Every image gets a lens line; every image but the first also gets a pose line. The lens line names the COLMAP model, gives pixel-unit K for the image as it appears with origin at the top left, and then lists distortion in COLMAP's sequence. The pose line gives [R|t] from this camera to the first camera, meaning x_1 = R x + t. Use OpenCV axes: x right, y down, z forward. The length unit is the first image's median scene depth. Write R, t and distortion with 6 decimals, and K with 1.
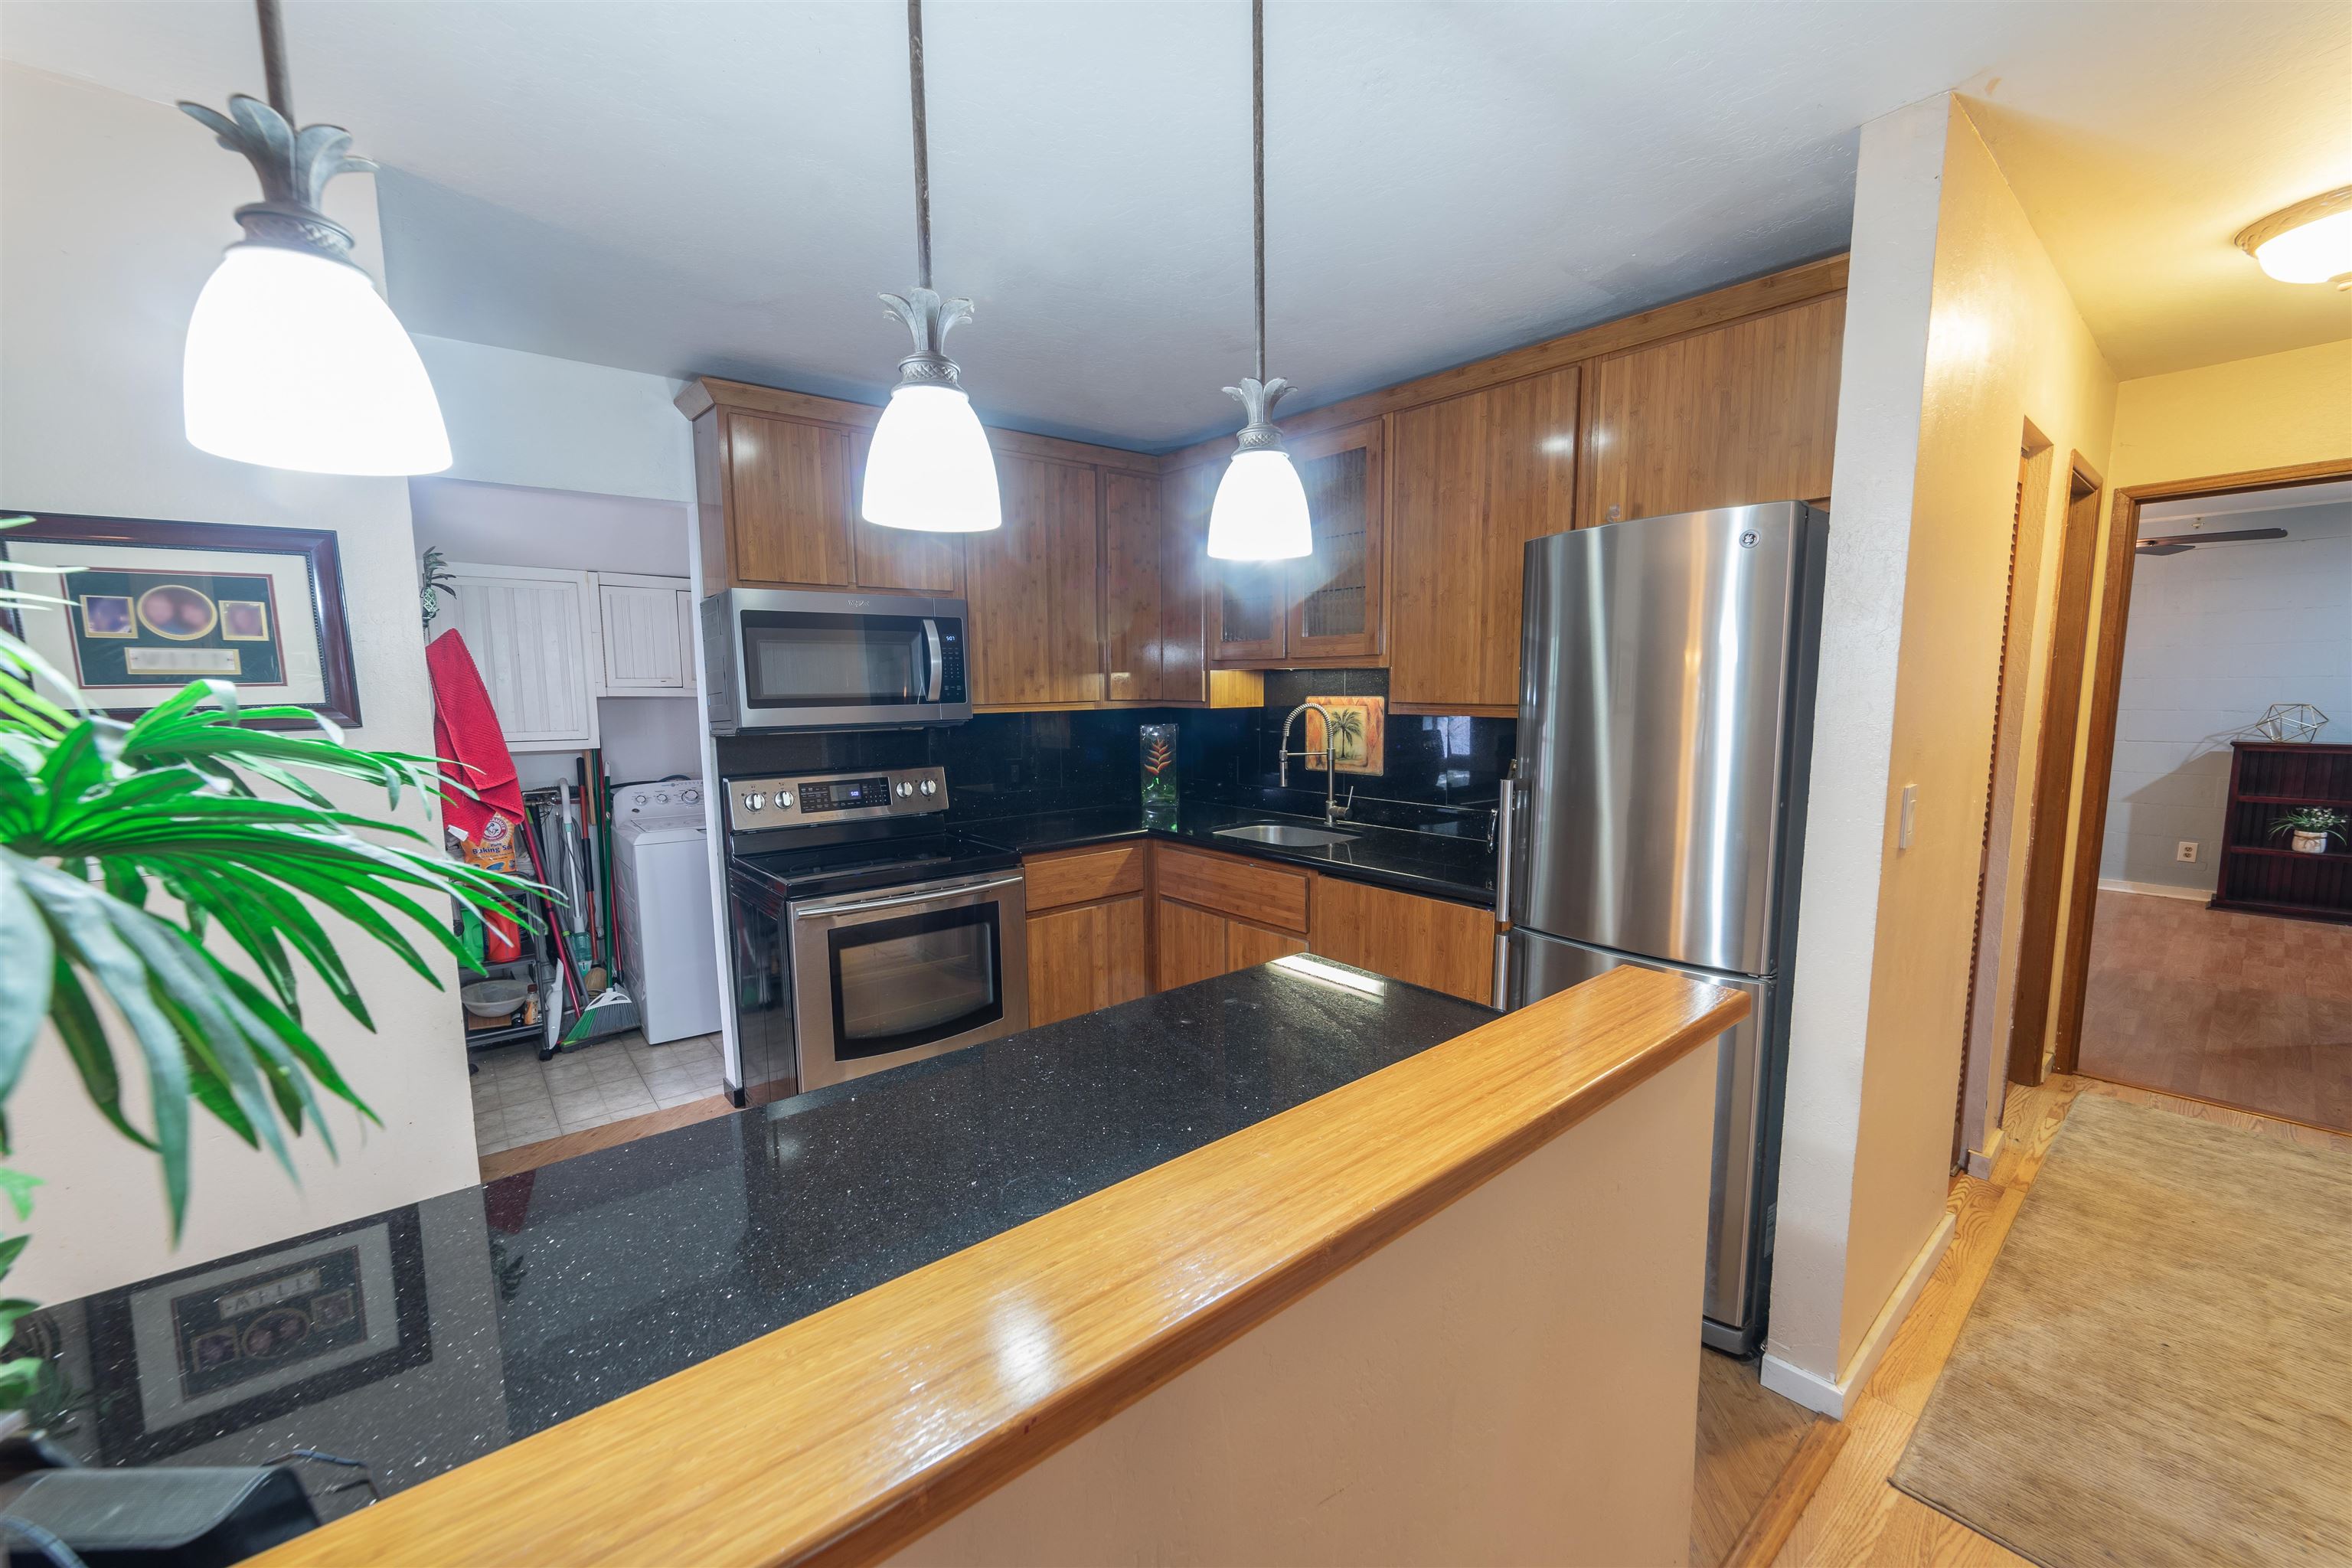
lens RADIAL K [[918.4, 0, 1181.3], [0, 918.4, 794.1], [0, 0, 1]] dist [-0.008500, 0.004310]
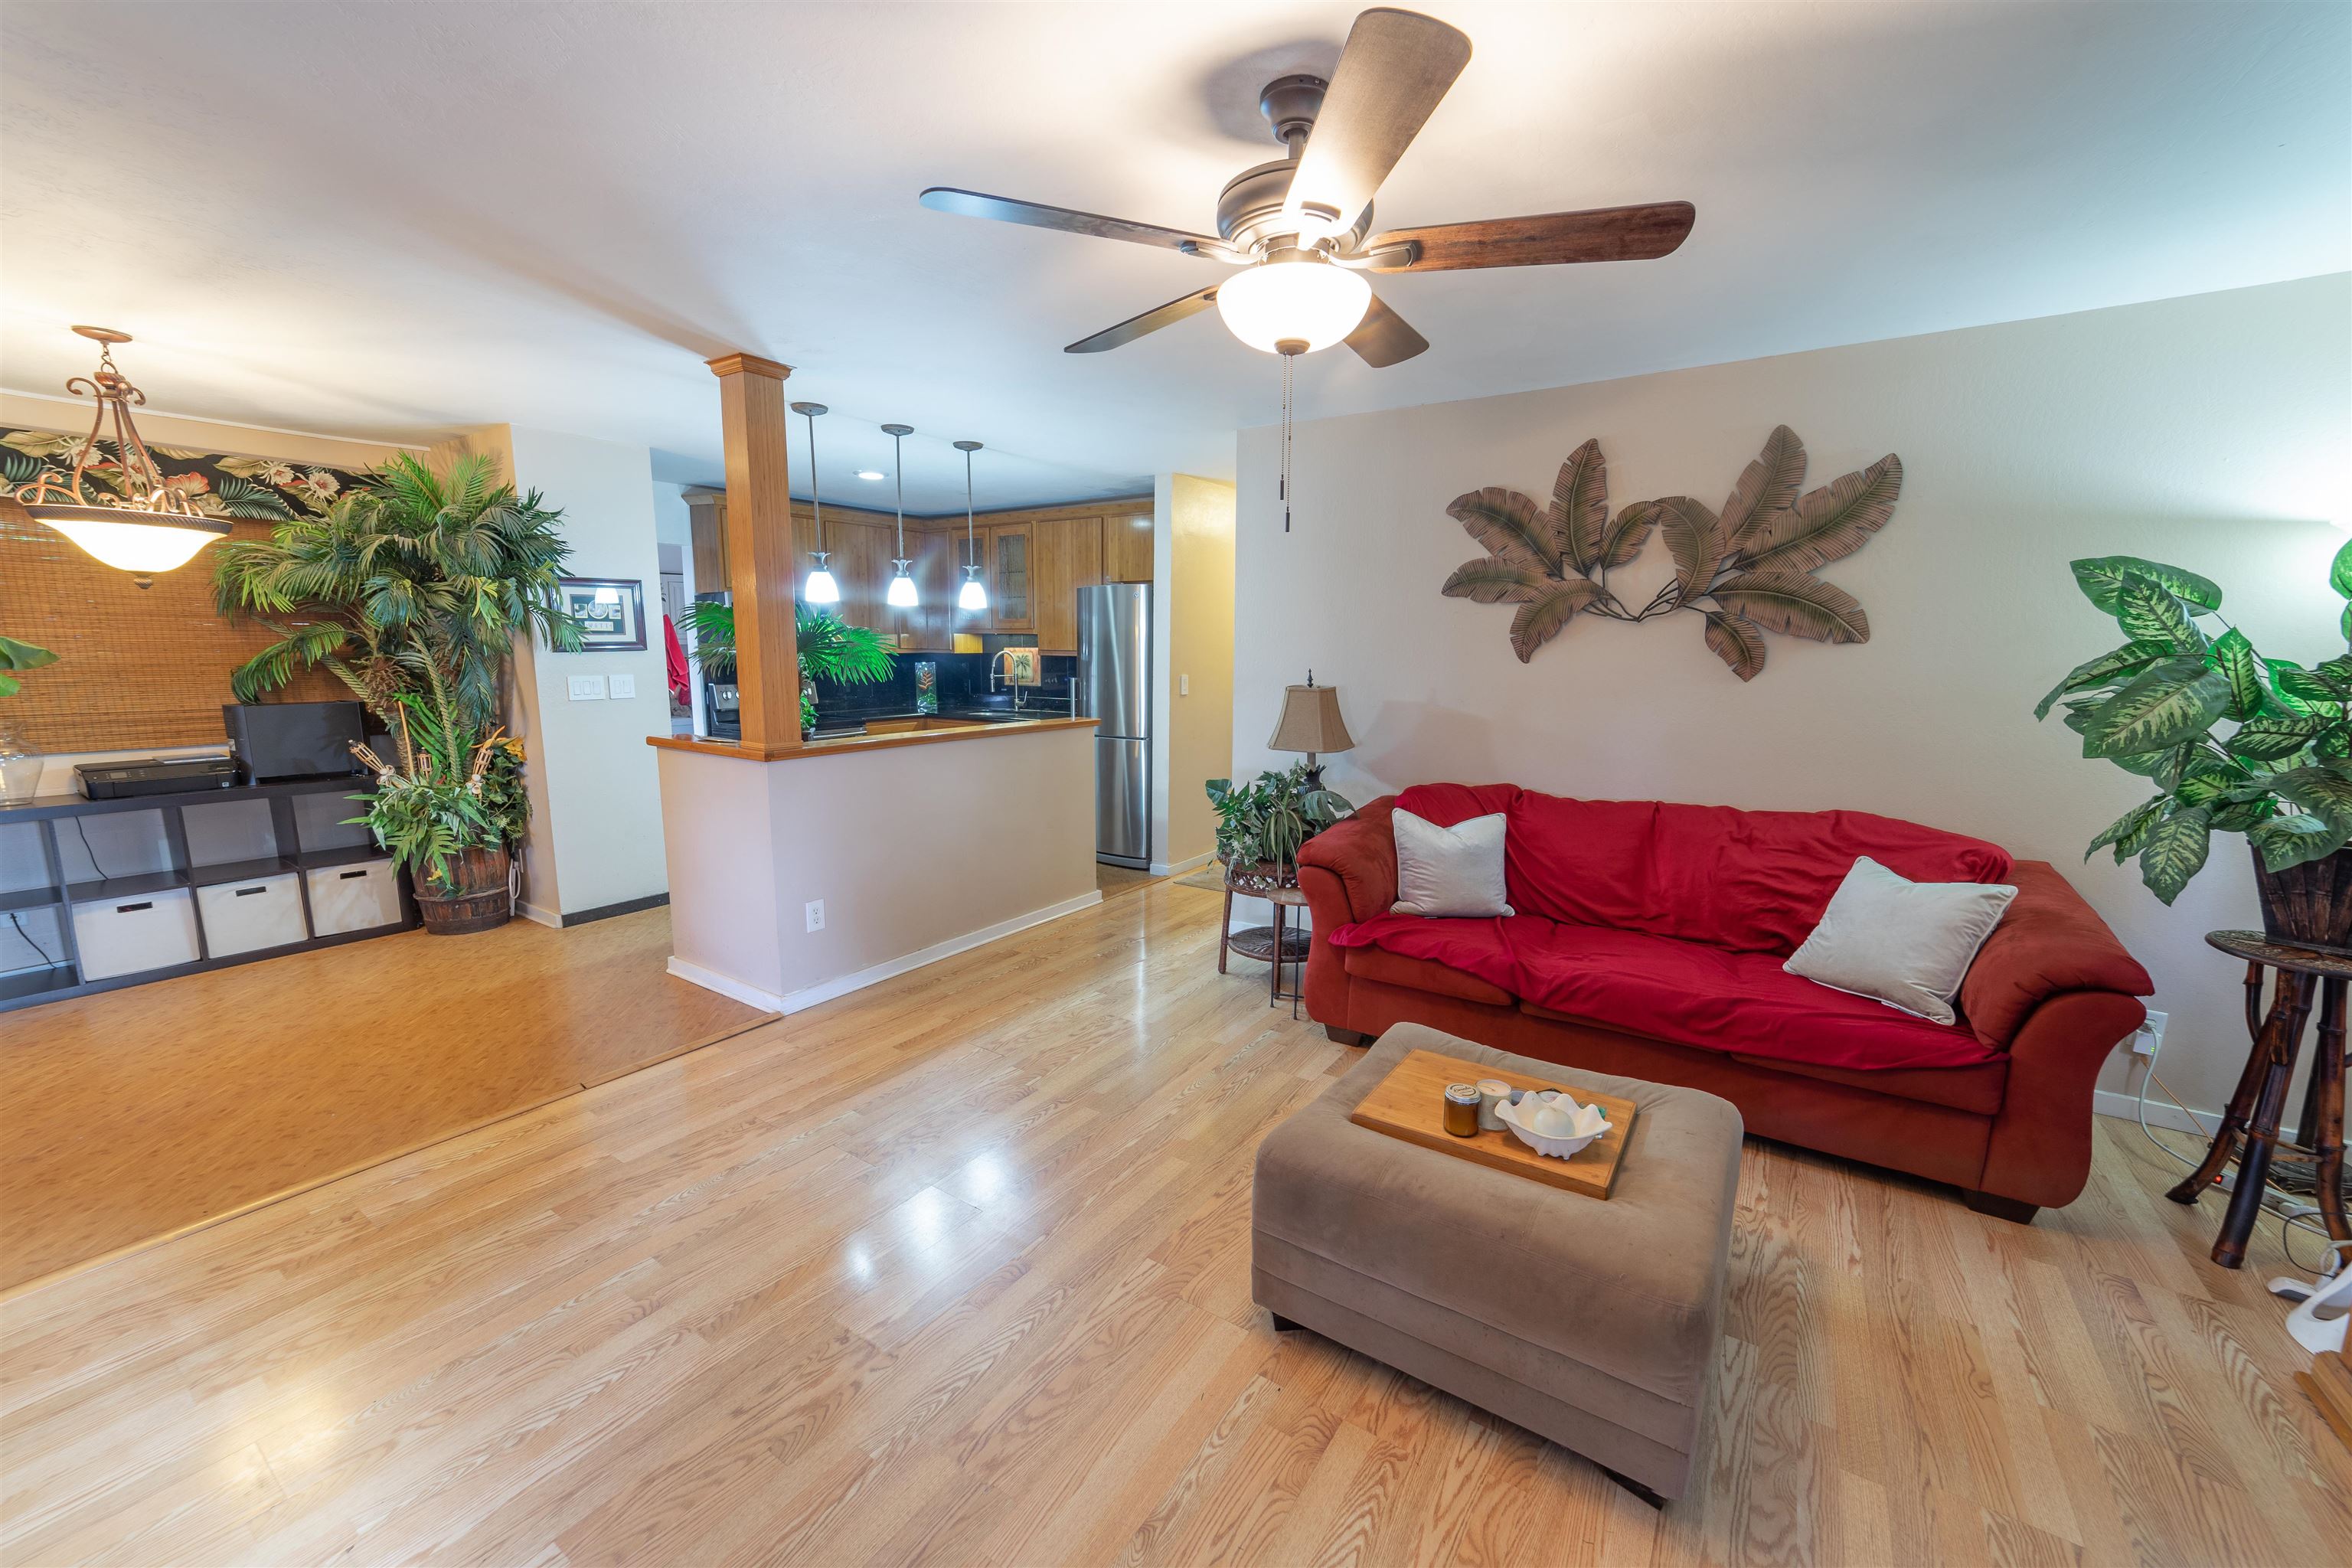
lens RADIAL K [[918.4, 0, 1181.8], [0, 918.4, 781.8], [0, 0, 1]] dist [-0.008500, 0.004310]
pose [[0.959701, -0.025675, 0.279848, -0.062165], [0.017718, 0.999365, 0.030927, 0.137479], [-0.280464, -0.024723, 0.959546, -1.088685]]
